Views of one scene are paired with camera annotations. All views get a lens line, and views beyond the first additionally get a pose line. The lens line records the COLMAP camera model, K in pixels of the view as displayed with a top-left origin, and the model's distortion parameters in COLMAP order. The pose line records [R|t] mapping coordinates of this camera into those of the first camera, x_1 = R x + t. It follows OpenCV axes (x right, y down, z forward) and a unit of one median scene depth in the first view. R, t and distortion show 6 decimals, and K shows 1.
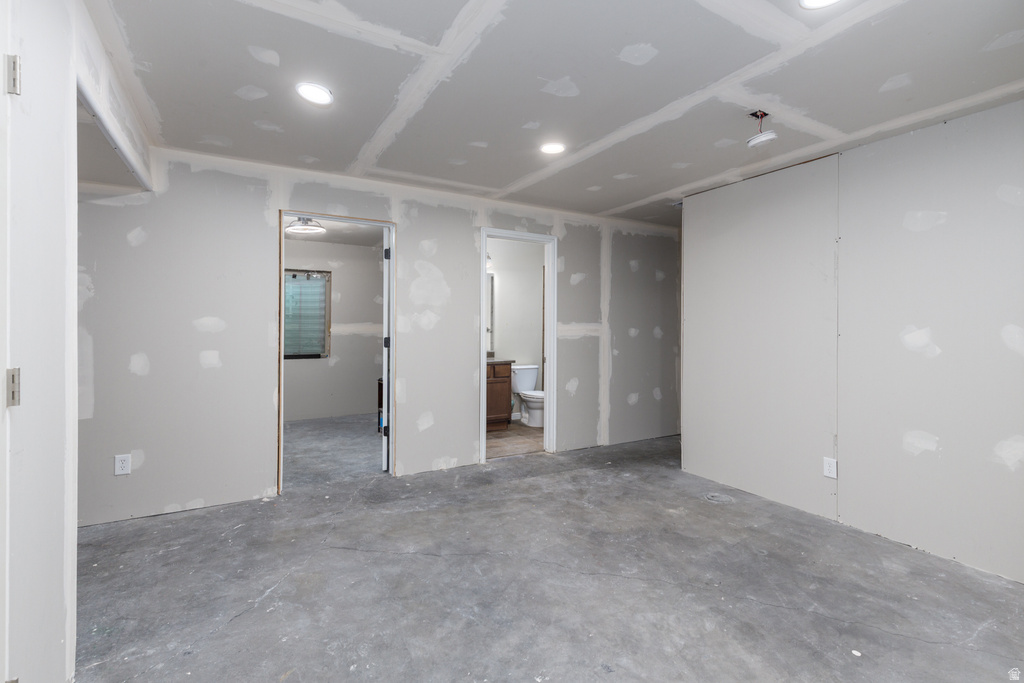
lens RADIAL K [[464.1, 0, 506.9], [0, 464.1, 331.1], [0, 0, 1]] dist [0.002281, 0.000384]
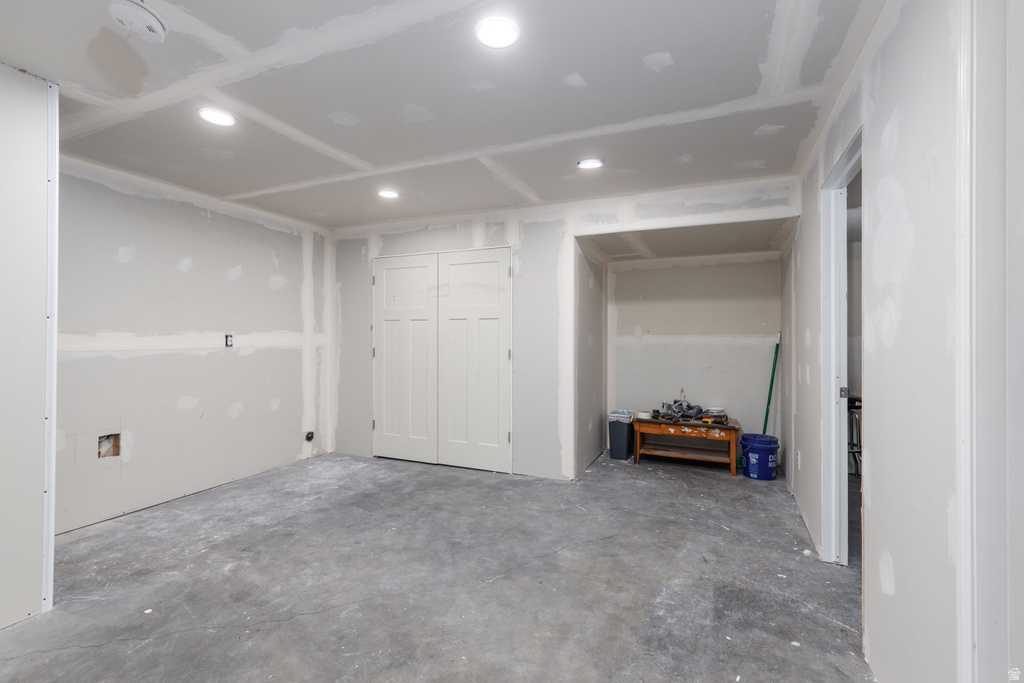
lens RADIAL K [[464.1, 0, 508.6], [0, 464.1, 338.5], [0, 0, 1]] dist [0.002281, 0.000384]
pose [[-0.805319, -0.008020, -0.592787, 0.482768], [-0.015042, 0.999863, 0.006907, -0.011852], [0.592651, 0.014479, -0.805329, 1.658776]]
